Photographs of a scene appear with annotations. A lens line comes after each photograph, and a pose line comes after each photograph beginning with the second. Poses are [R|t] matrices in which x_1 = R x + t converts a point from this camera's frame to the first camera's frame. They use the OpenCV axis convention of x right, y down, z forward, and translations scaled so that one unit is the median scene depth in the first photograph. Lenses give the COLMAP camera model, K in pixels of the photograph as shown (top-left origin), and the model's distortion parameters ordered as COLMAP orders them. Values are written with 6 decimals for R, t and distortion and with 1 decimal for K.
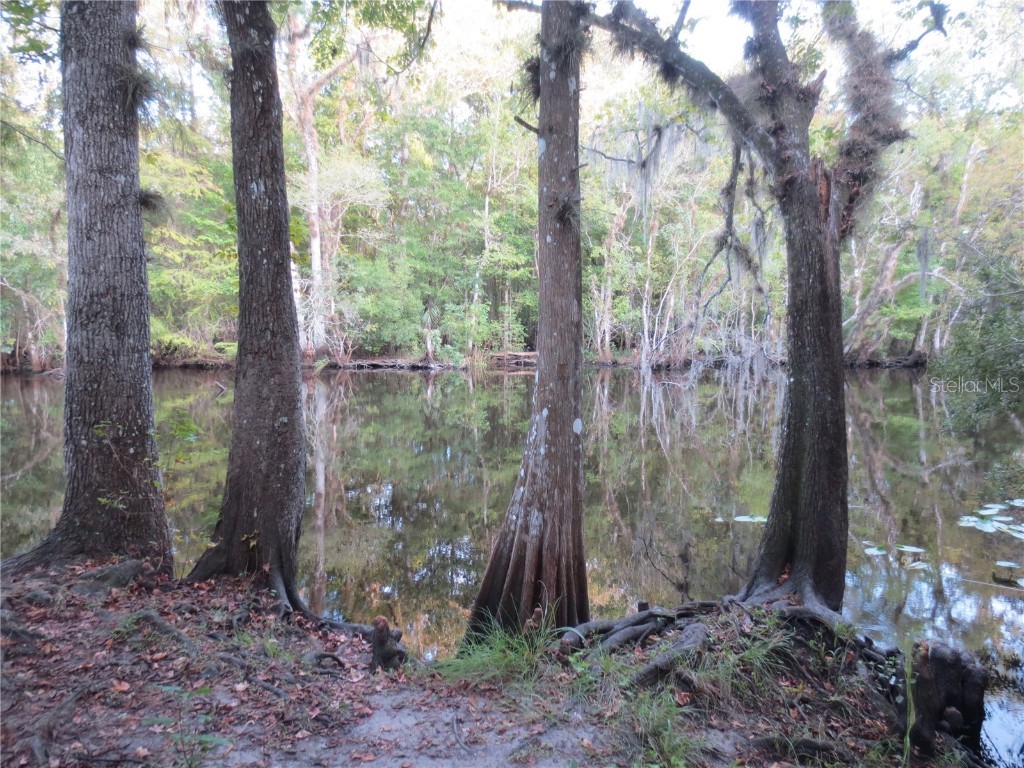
lens RADIAL K [[728.0, 0, 510.7], [0, 728.0, 382.2], [0, 0, 1]] dist [-0.034464, 0.020589]
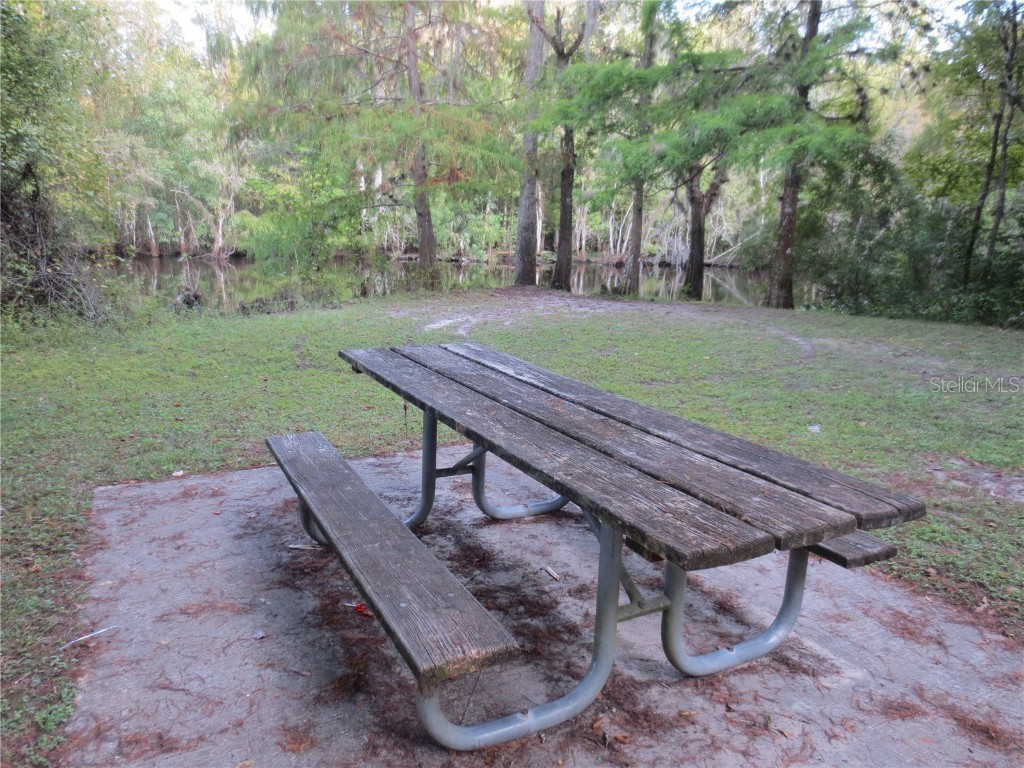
lens RADIAL K [[728.0, 0, 513.8], [0, 728.0, 382.3], [0, 0, 1]] dist [-0.034464, 0.020589]
pose [[0.995831, 0.009581, 0.090717, -0.133049], [-0.021091, 0.991706, 0.126786, 0.032627], [-0.088750, -0.128170, 0.987773, -0.421223]]
